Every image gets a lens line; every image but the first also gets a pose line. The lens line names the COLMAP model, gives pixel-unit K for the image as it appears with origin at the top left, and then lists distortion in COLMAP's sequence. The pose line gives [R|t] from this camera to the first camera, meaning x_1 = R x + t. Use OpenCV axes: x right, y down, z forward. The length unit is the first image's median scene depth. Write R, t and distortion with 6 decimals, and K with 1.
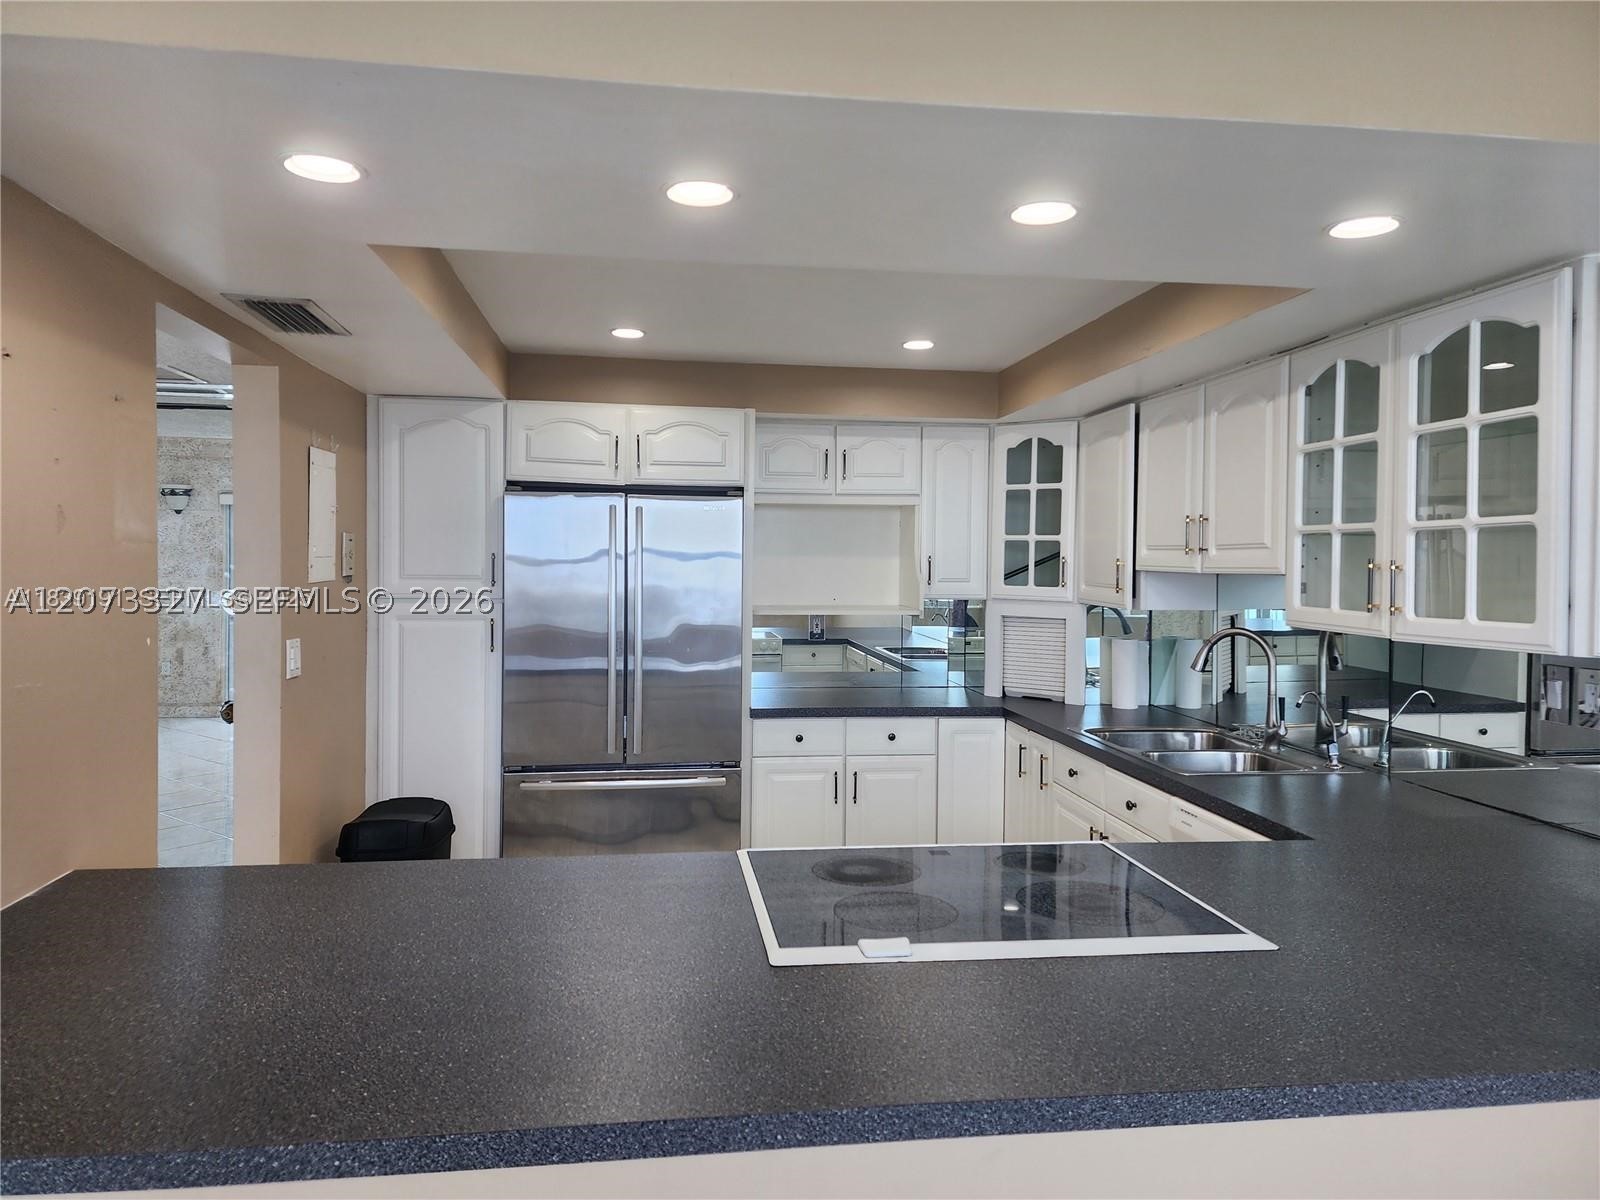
lens RADIAL K [[1065.8, 0, 791.1], [0, 1065.8, 591.9], [0, 0, 1]] dist [0.081360, -0.074712]
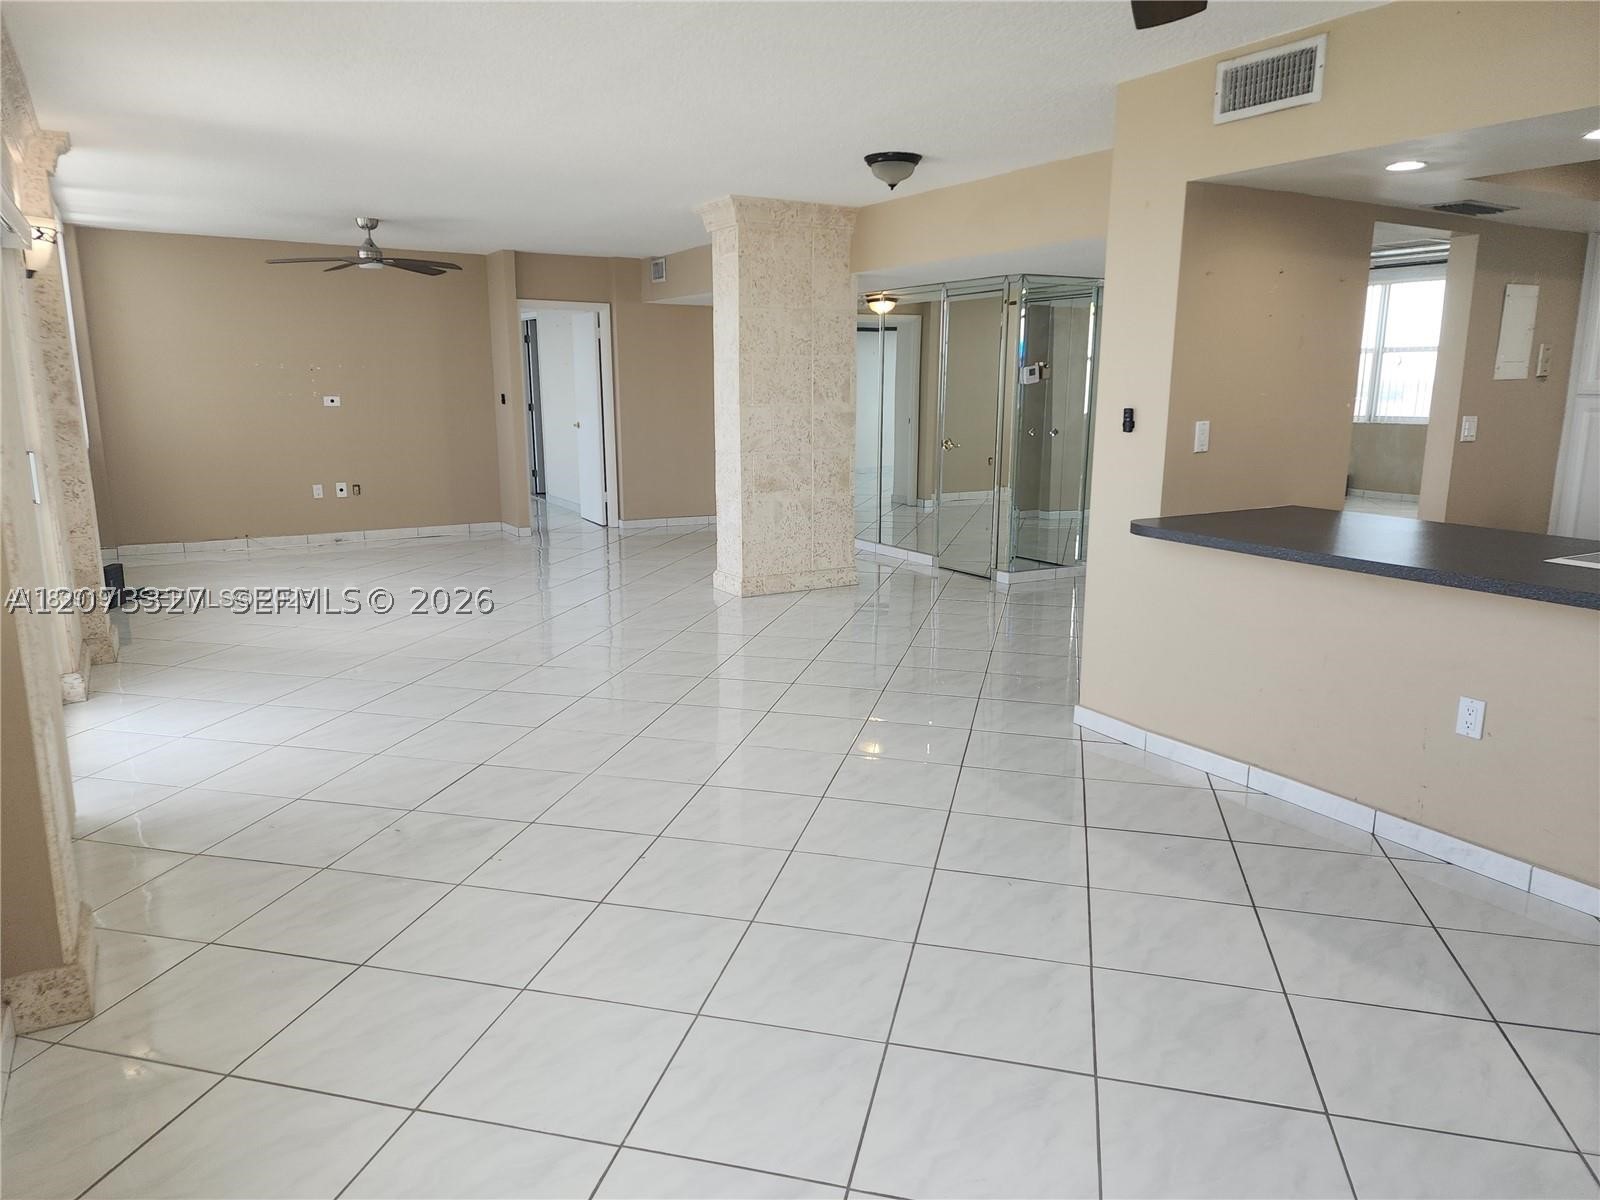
lens RADIAL K [[1065.8, 0, 796.4], [0, 1065.8, 595.1], [0, 0, 1]] dist [0.081360, -0.074712]
pose [[0.386831, 0.172342, -0.905903, 0.467625], [-0.025673, 0.984012, 0.176239, 0.035234], [0.921793, -0.044918, 0.385071, -0.371330]]
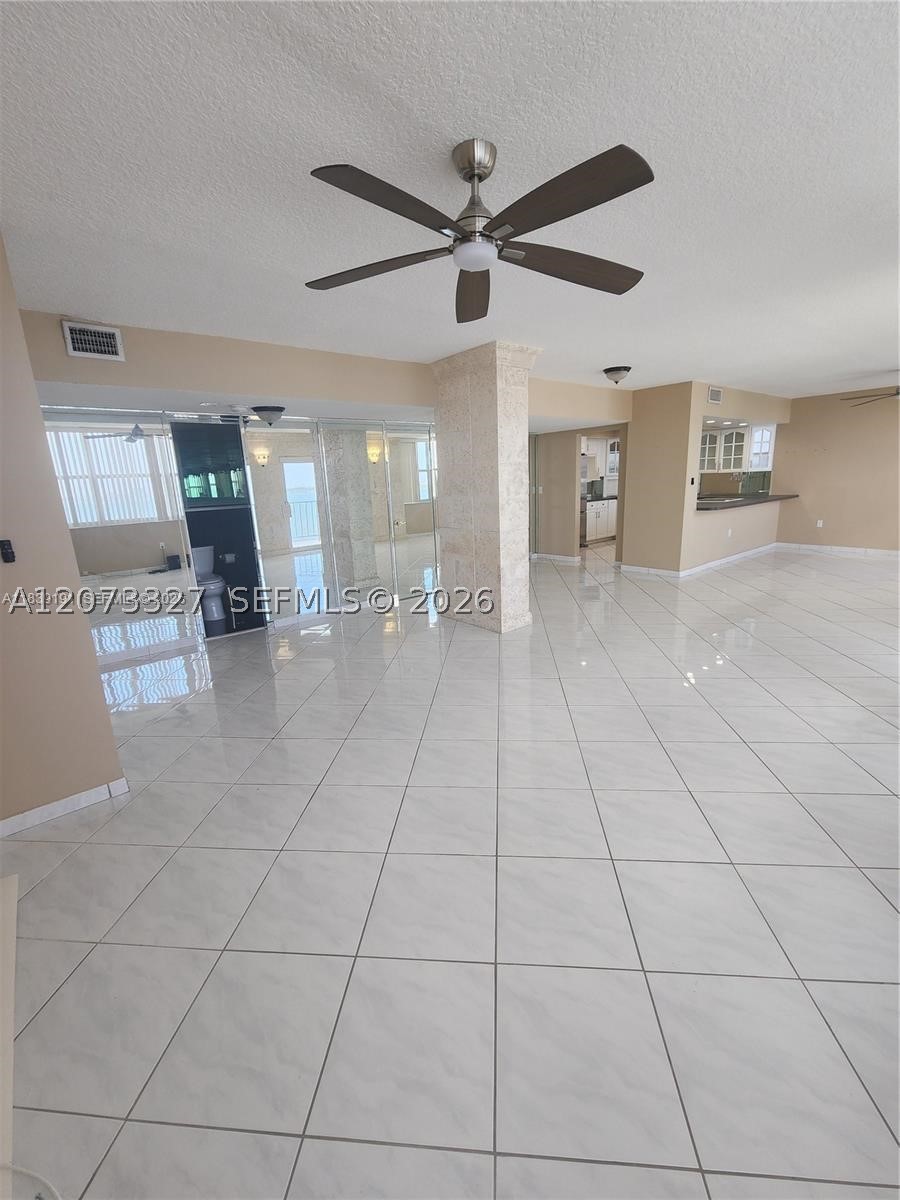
lens RADIAL K [[496.0, 0, 455.4], [0, 496.0, 604.1], [0, 0, 1]] dist [0.000064, 0.000382]
pose [[0.843966, -0.177868, 0.506047, -1.798282], [0.066576, 0.970861, 0.230210, 0.007531], [-0.532248, -0.160599, 0.831216, -0.662023]]
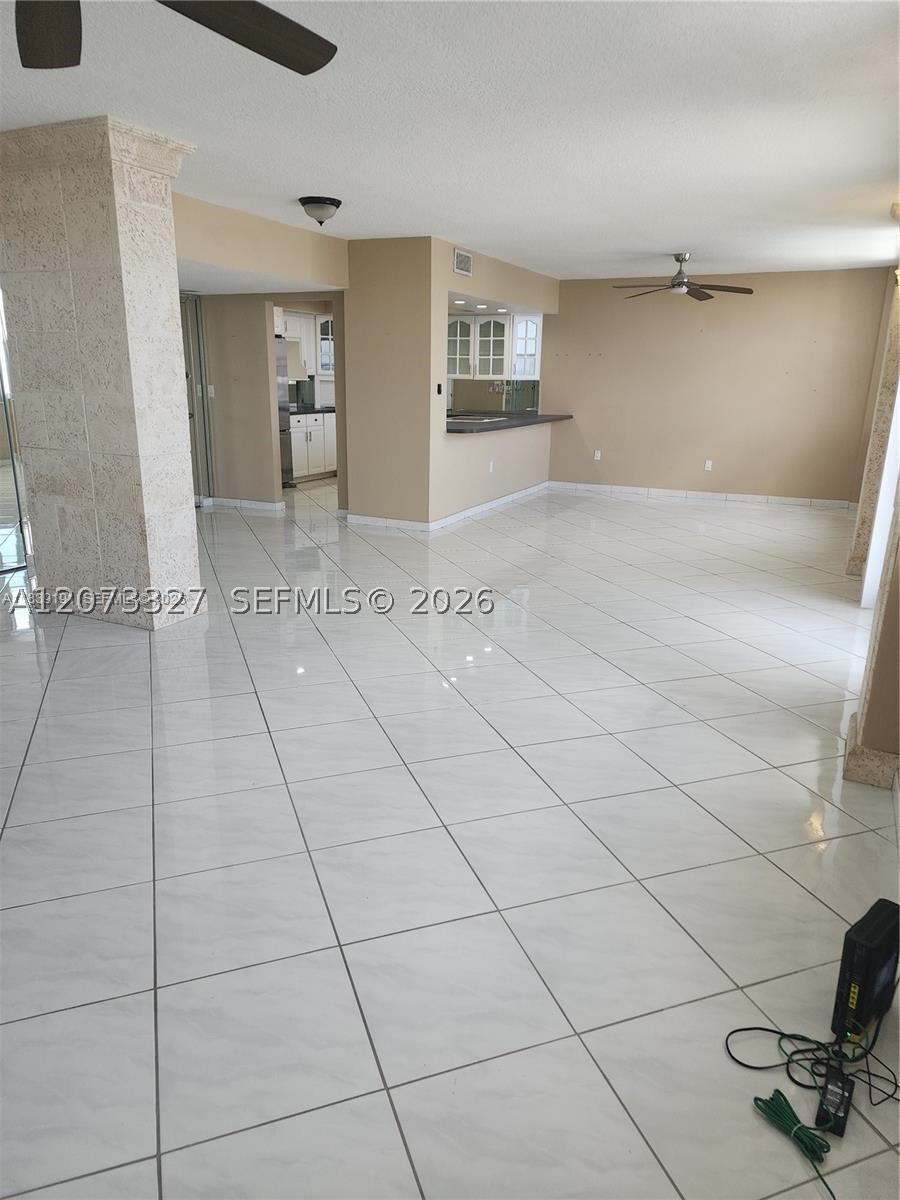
lens RADIAL K [[799.4, 0, 446.5], [0, 799.4, 605.9], [0, 0, 1]] dist [0.081360, -0.074712]
pose [[0.543411, -0.237485, 0.805174, -1.802205], [0.013595, 0.961513, 0.274422, 0.015969], [-0.839357, -0.138178, 0.525726, -0.685536]]
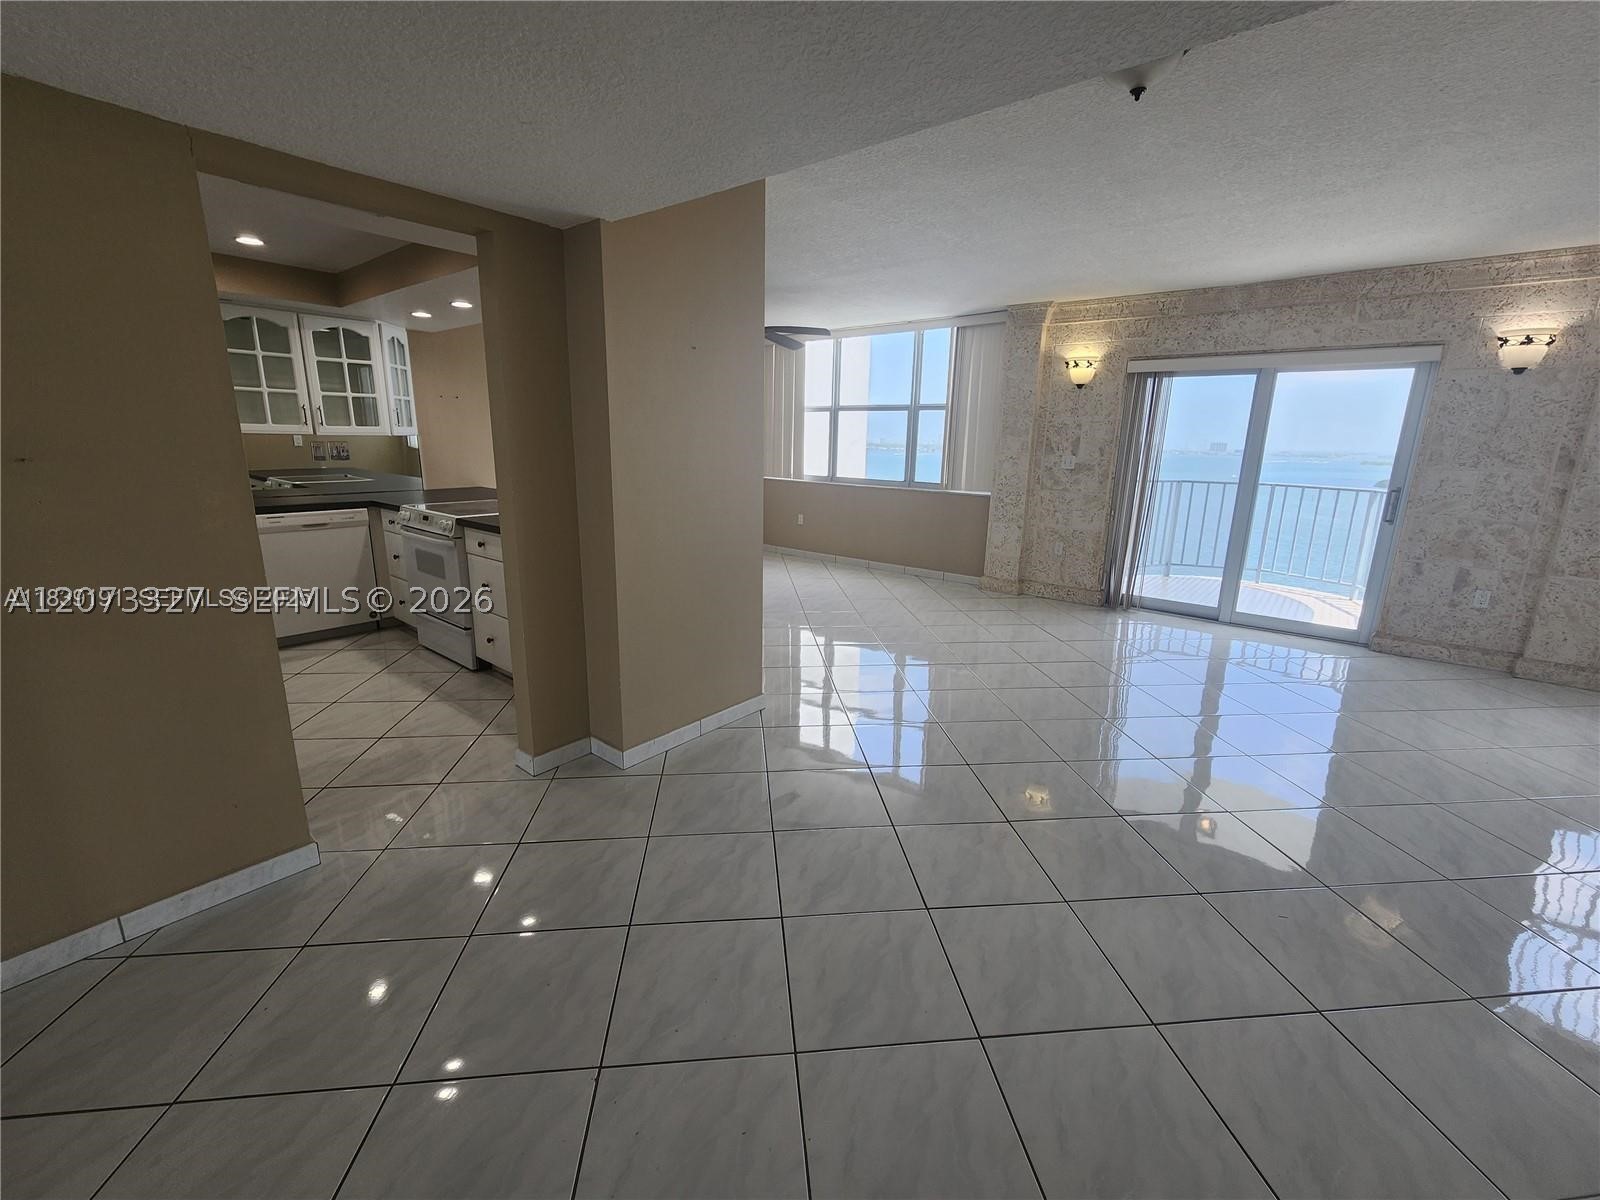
lens RADIAL K [[661.3, 0, 786.7], [0, 661.3, 585.6], [0, 0, 1]] dist [0.000064, 0.000382]
pose [[-0.672866, -0.170927, 0.719747, -0.927818], [0.011485, 0.970410, 0.241192, 0.014265], [-0.739675, 0.170556, -0.650993, 0.765672]]
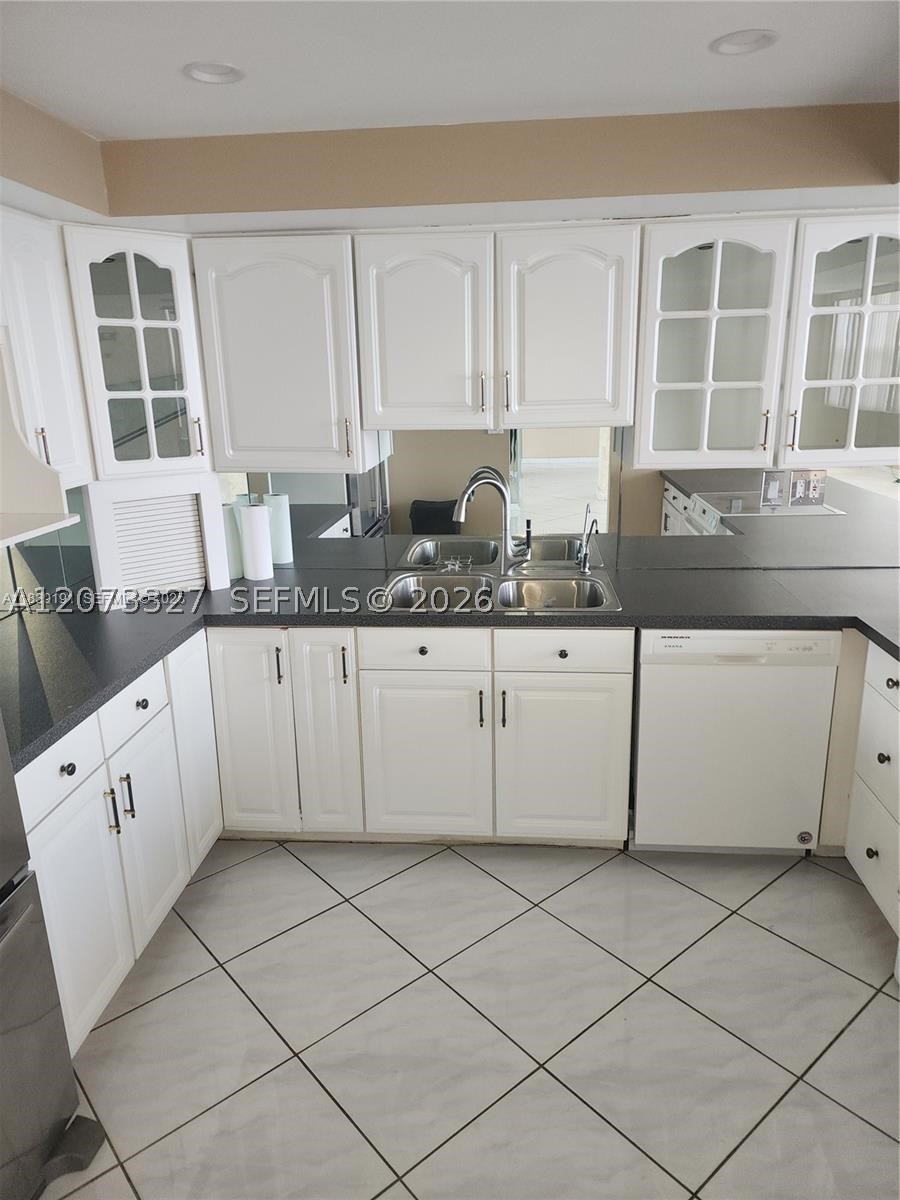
lens RADIAL K [[799.4, 0, 455.7], [0, 799.4, 603.7], [0, 0, 1]] dist [0.081360, -0.074712]
pose [[0.205027, -0.284067, 0.936627, -0.338857], [0.052266, 0.958768, 0.279341, -0.061547], [-0.977360, -0.008319, 0.211420, 0.709293]]
